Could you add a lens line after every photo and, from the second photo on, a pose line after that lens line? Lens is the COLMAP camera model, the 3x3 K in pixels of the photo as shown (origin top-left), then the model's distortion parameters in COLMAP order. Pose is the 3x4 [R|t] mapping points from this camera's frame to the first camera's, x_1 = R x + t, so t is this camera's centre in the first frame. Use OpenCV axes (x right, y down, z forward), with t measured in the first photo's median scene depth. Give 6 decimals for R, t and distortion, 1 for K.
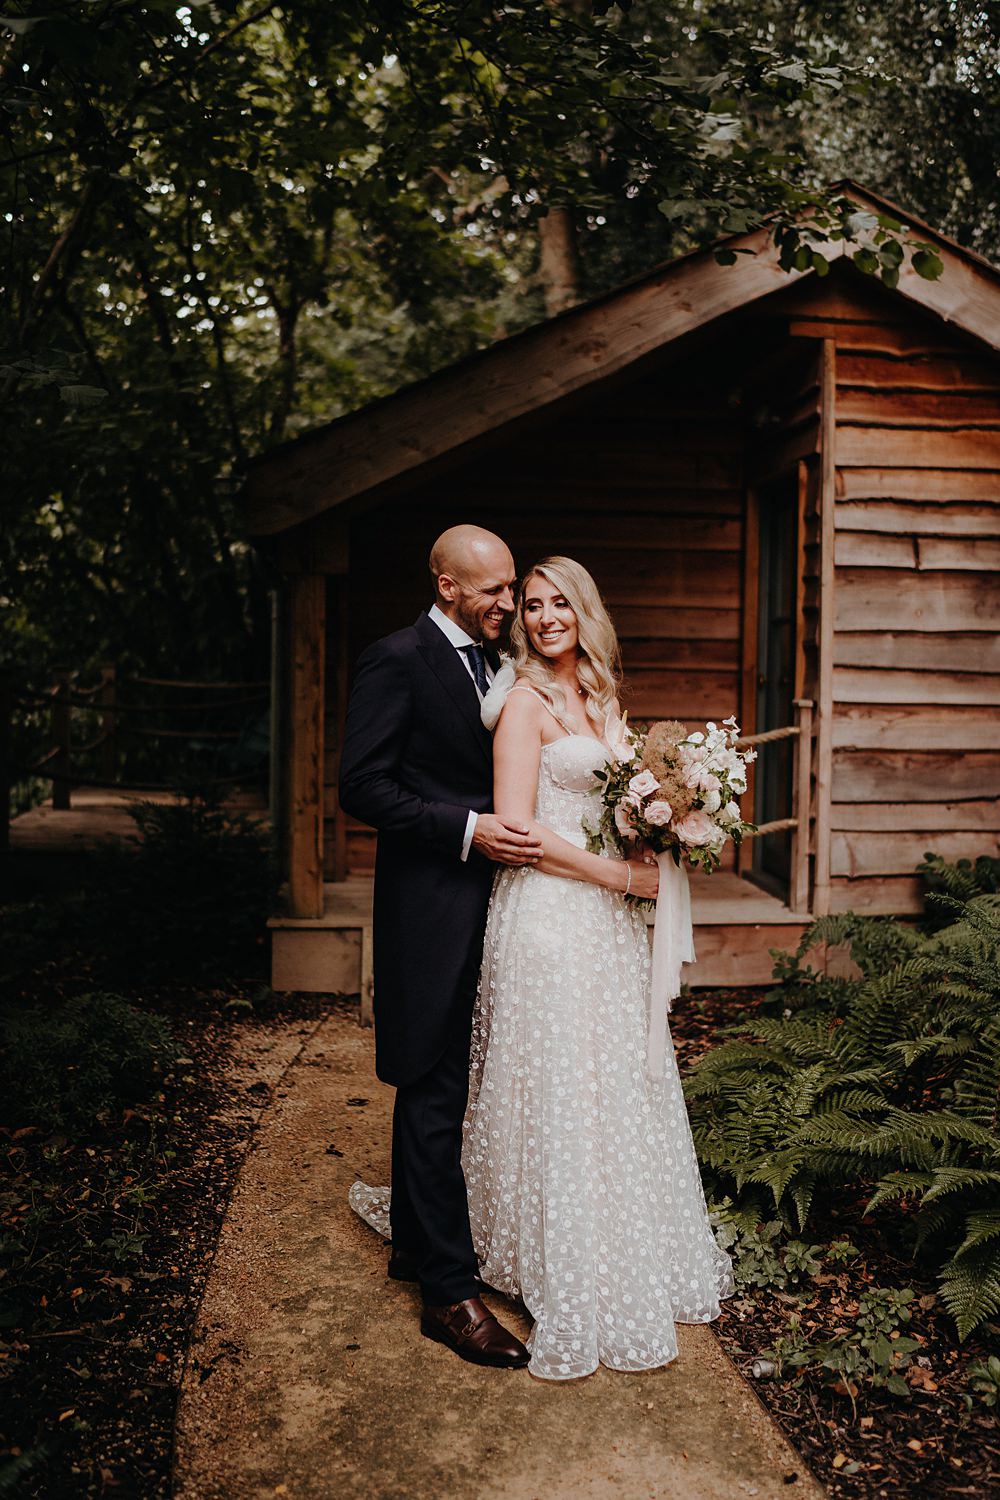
lens RADIAL K [[1531.8, 0, 522.9], [0, 1531.8, 730.9], [0, 0, 1]] dist [-0.075746, 0.041068]
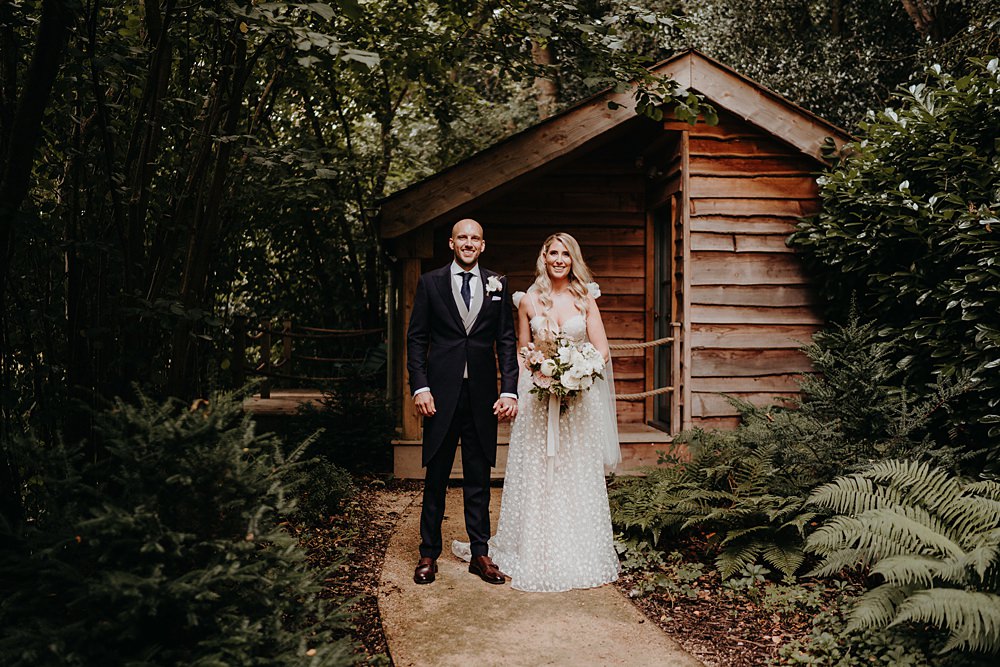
lens RADIAL K [[997.8, 0, 476.4], [0, 997.8, 333.6], [0, 0, 1]] dist [-0.078769, 0.005832]
pose [[0.998681, -0.011026, -0.050141, 0.001485], [0.008791, 0.998967, -0.044585, 0.048661], [0.050580, 0.044085, 0.997747, -0.241576]]
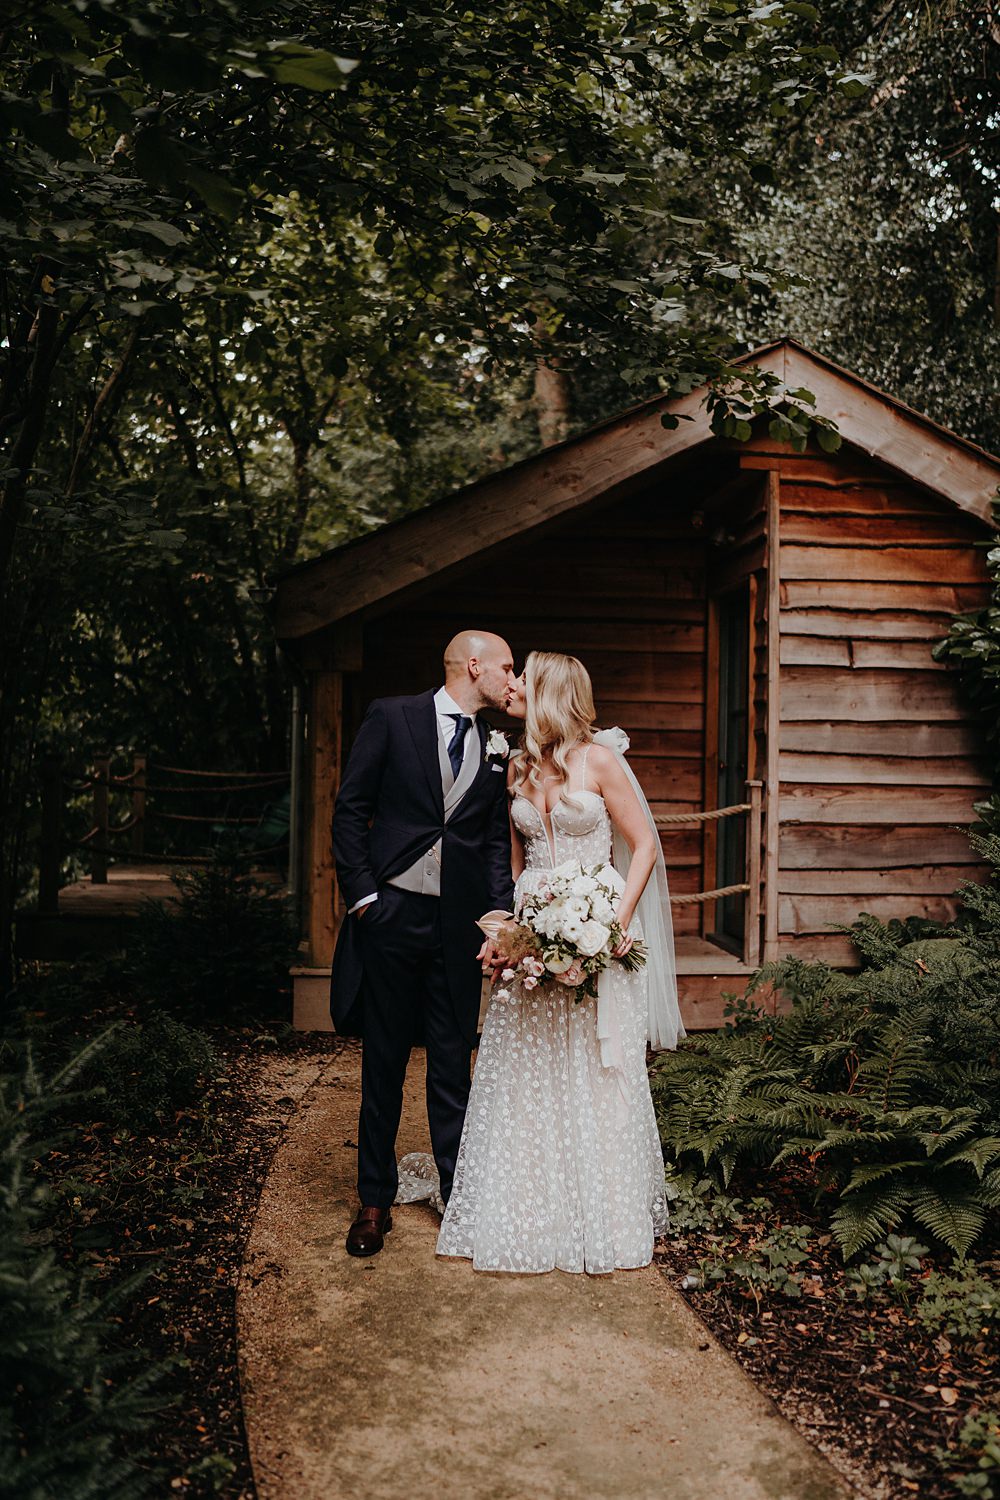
lens RADIAL K [[1483.3, 0, 500.0], [0, 1483.3, 750.0], [0, 0, 1]] dist [-0.073317, 0.011995]
pose [[0.999912, 0.001899, -0.013107, 0.006505], [-0.002607, 0.998526, -0.054212, 0.019250], [0.012985, 0.054241, 0.998443, -0.130417]]
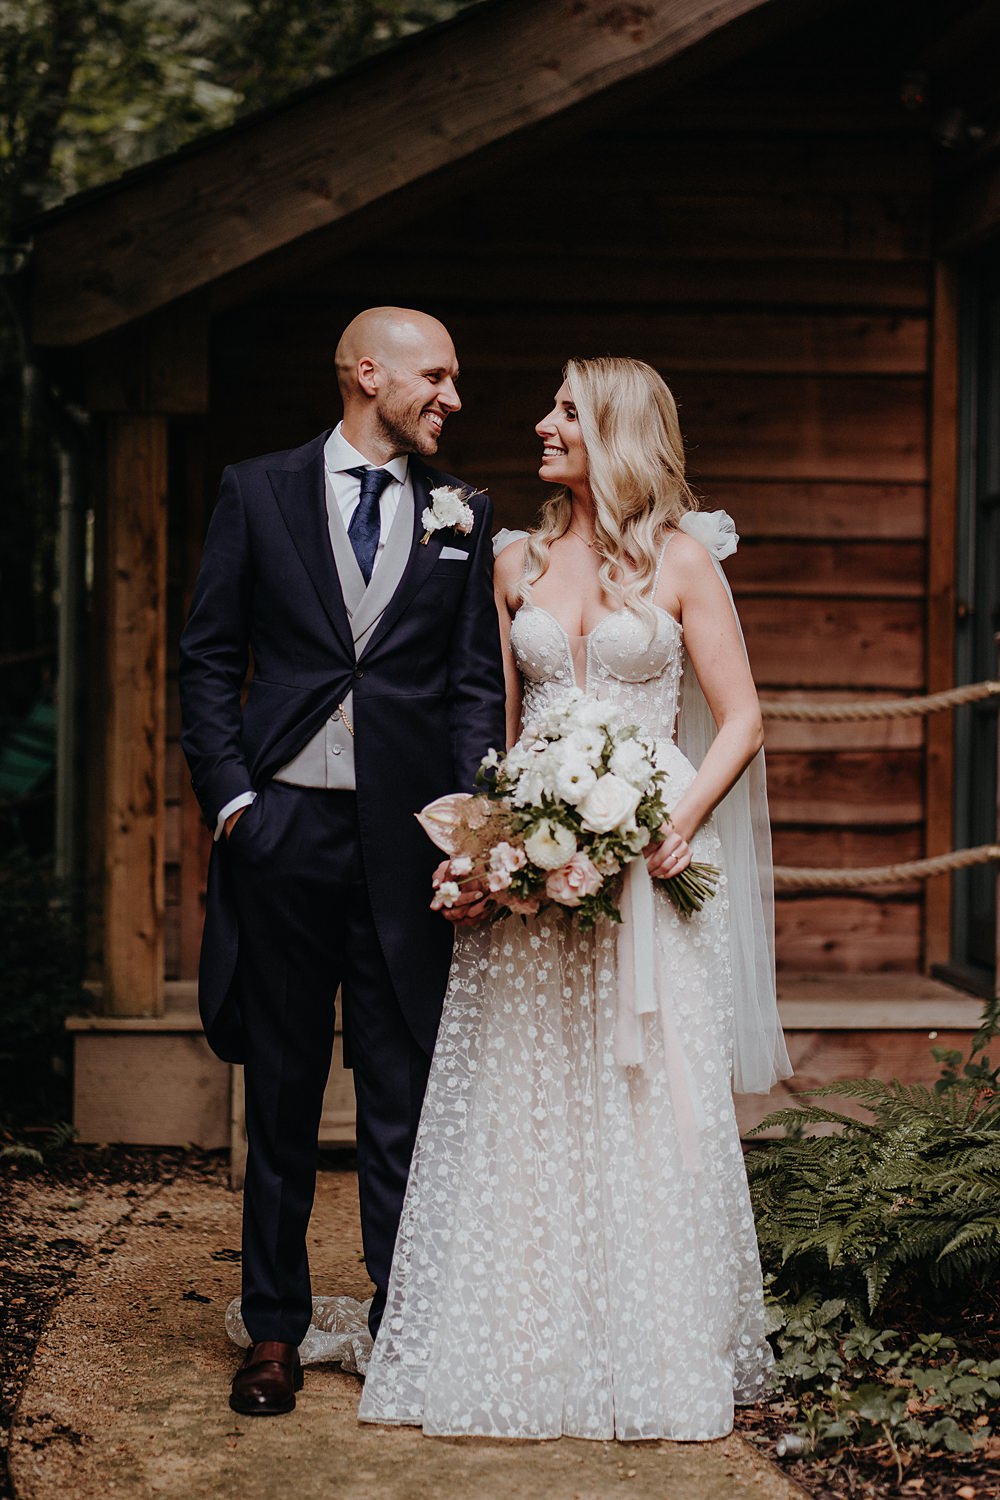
lens RADIAL K [[3710.9, 0, 500.0], [0, 3710.9, 750.0], [0, 0, 1]] dist [0.255137, -3.899384]
pose [[0.999677, -0.003947, -0.025107, 0.031202], [0.003267, 0.999628, -0.027065, 0.063889], [0.025205, 0.026975, 0.999318, -0.403267]]
